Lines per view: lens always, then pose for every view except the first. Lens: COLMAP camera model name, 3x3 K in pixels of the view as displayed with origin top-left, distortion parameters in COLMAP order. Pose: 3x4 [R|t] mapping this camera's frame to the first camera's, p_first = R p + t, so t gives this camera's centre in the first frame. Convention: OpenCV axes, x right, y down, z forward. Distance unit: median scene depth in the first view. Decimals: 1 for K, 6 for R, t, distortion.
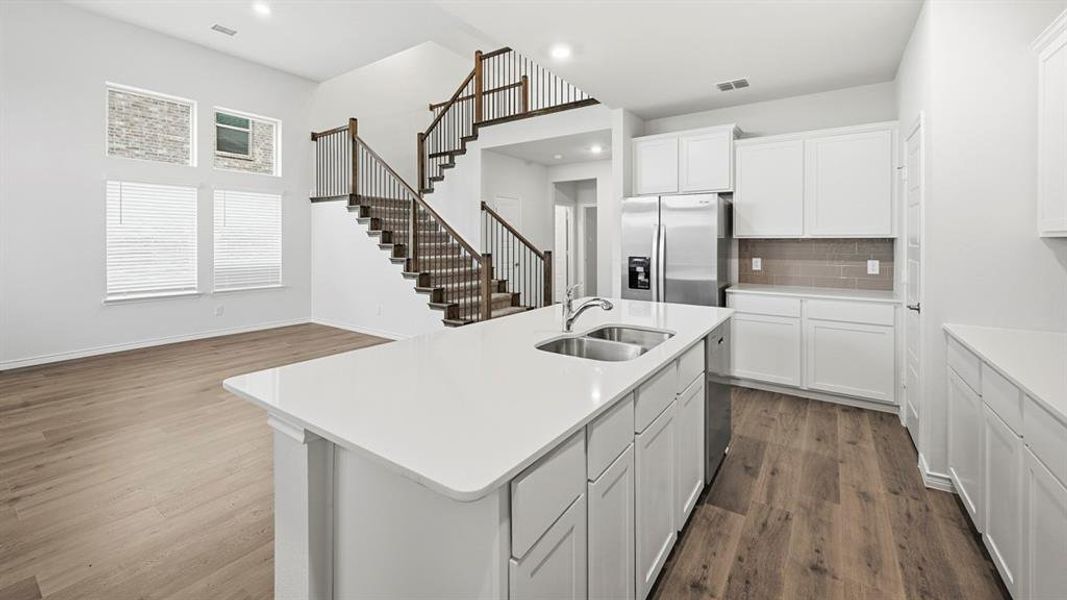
lens RADIAL K [[423.7, 0, 536.0], [0, 423.7, 242.2], [0, 0, 1]] dist [0.000697, 0.000147]
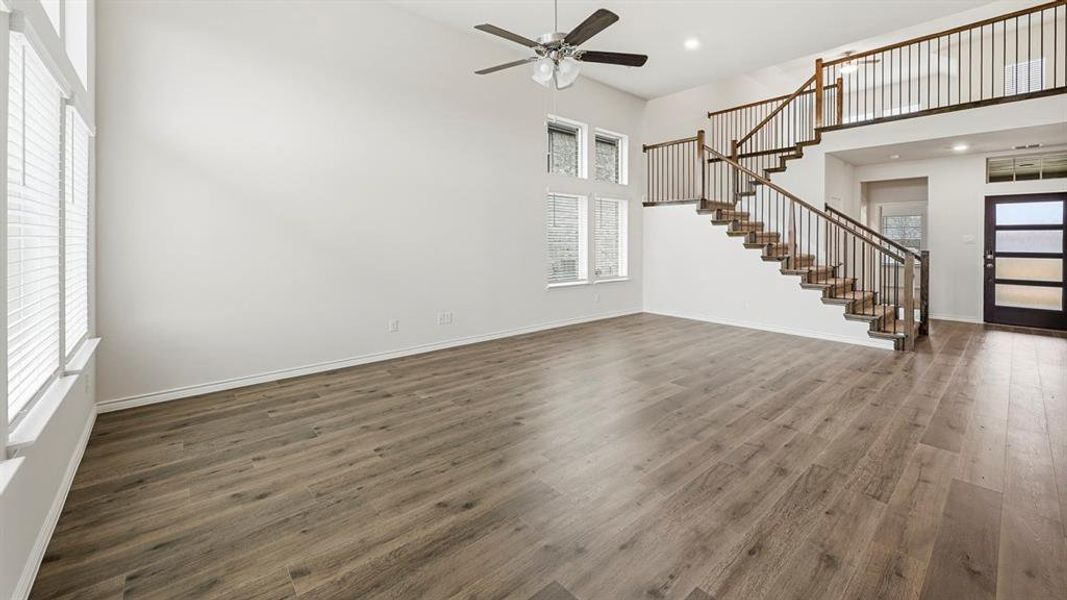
lens RADIAL K [[423.4, 0, 537.0], [0, 423.4, 243.4], [0, 0, 1]] dist [-0.001221, -0.000194]
pose [[0.970525, 0.003974, -0.240969, -0.902659], [-0.003170, 0.999988, 0.003725, 0.002951], [0.240981, -0.002851, 0.970526, -0.291783]]
